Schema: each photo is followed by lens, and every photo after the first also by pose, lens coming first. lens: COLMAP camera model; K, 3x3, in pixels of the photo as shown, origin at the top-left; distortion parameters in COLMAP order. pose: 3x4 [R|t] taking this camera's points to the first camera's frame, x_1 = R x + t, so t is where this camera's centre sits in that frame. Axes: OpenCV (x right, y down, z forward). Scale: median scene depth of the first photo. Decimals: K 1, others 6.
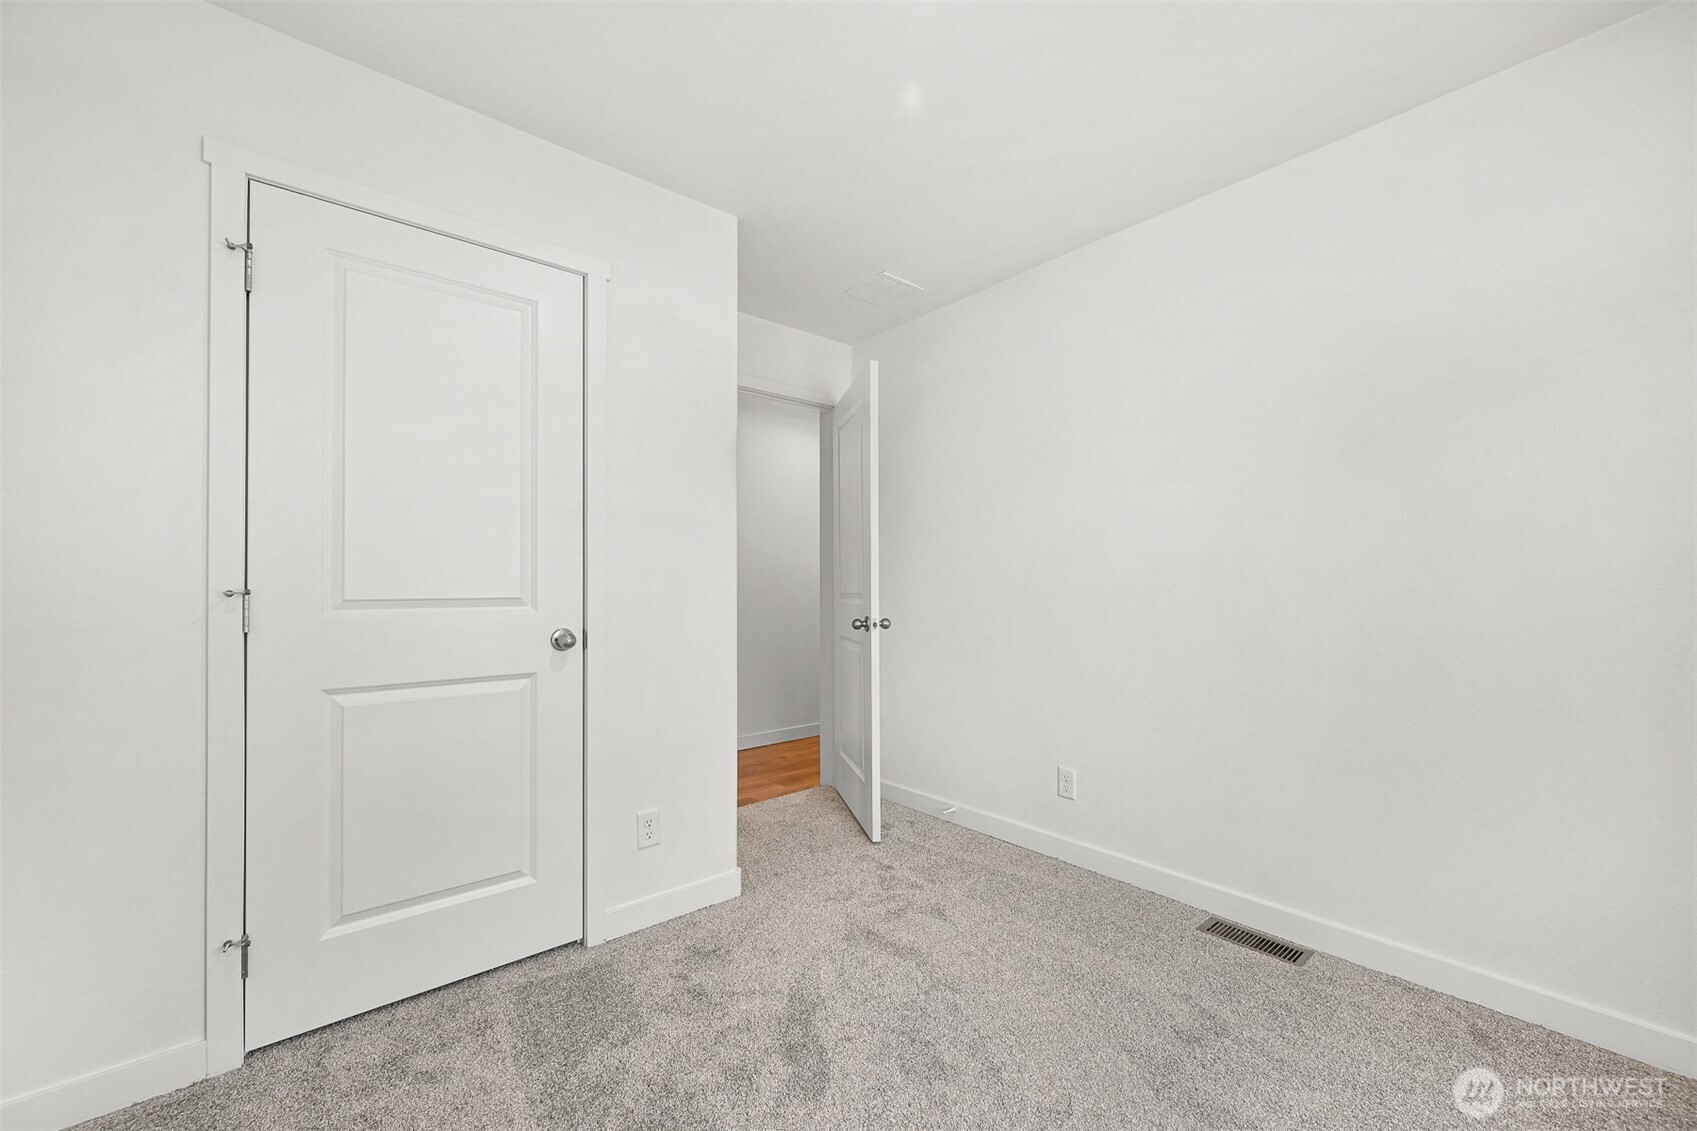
lens RADIAL K [[690.9, 0, 841.7], [0, 690.9, 568.5], [0, 0, 1]] dist [0.013411, -0.000102]
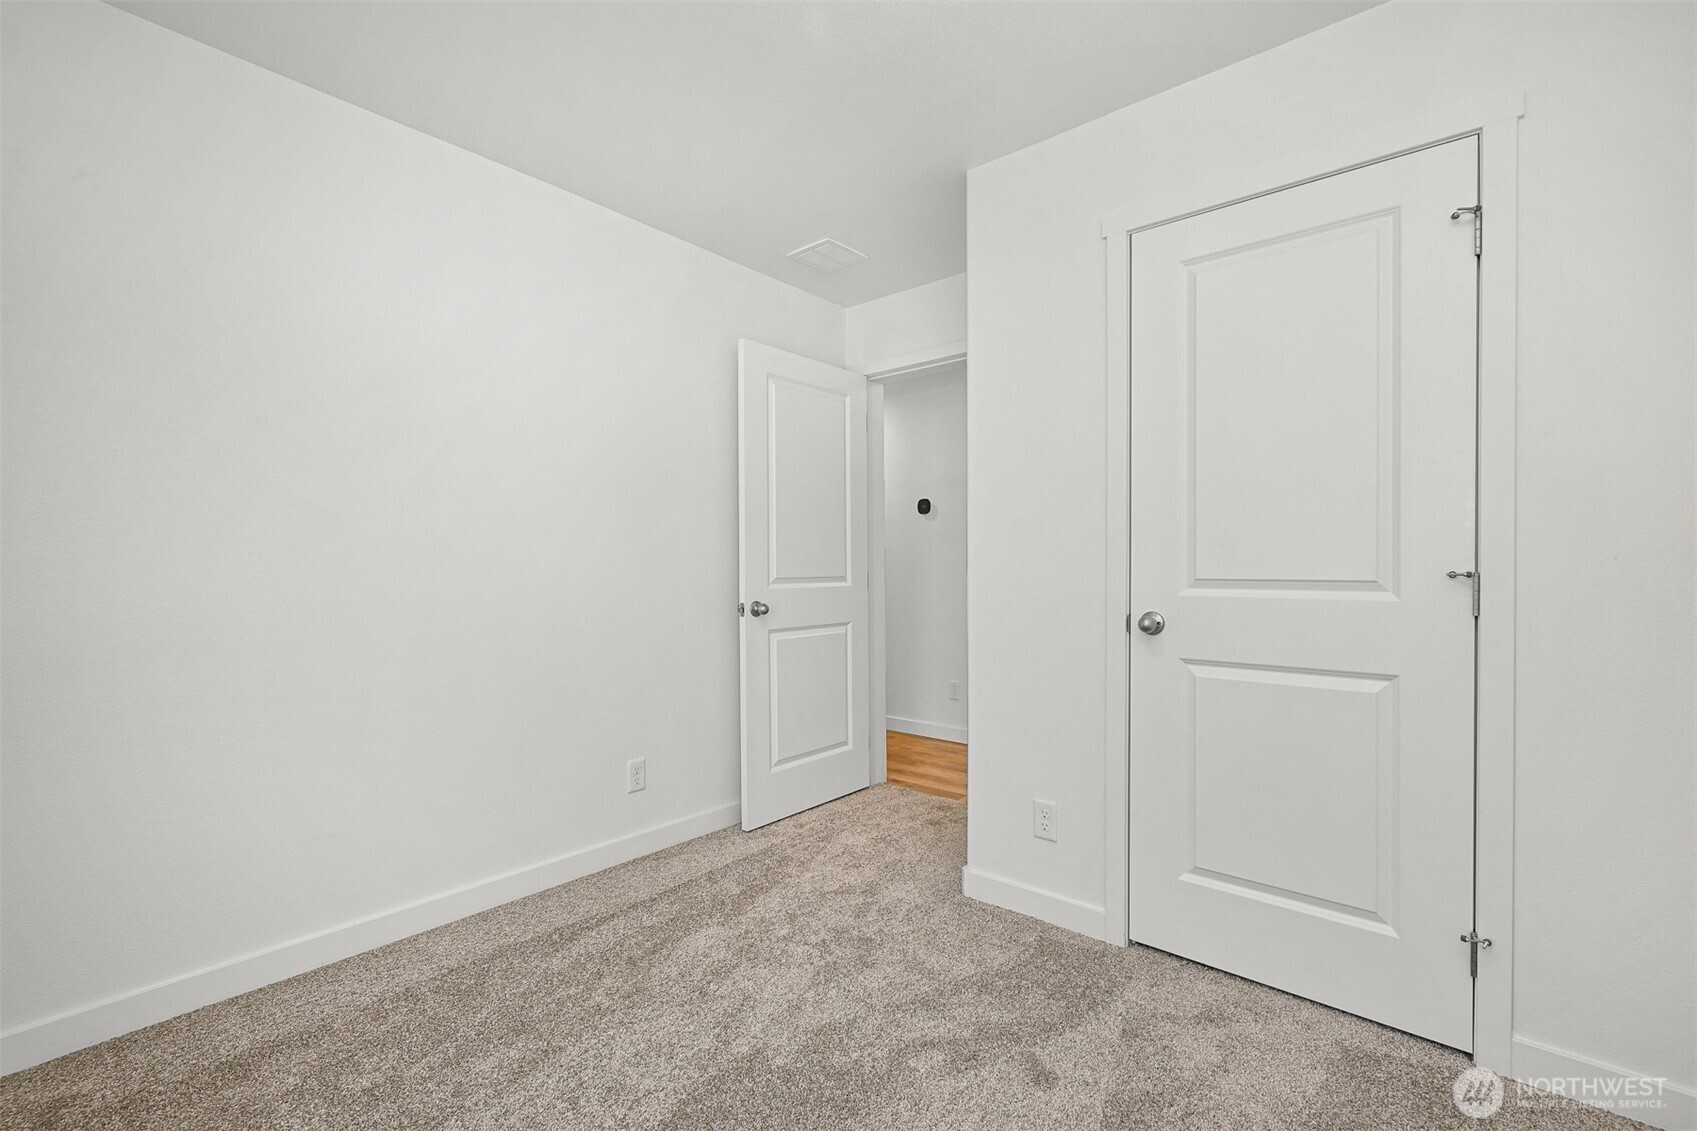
lens RADIAL K [[734.6, 0, 842.7], [0, 734.6, 559.8], [0, 0, 1]] dist [0.013462, 0.000452]
pose [[0.169087, -0.003628, -0.985594, 0.300983], [0.023844, 0.999716, 0.000411, 0.002078], [0.985313, -0.023570, 0.169126, 0.242538]]
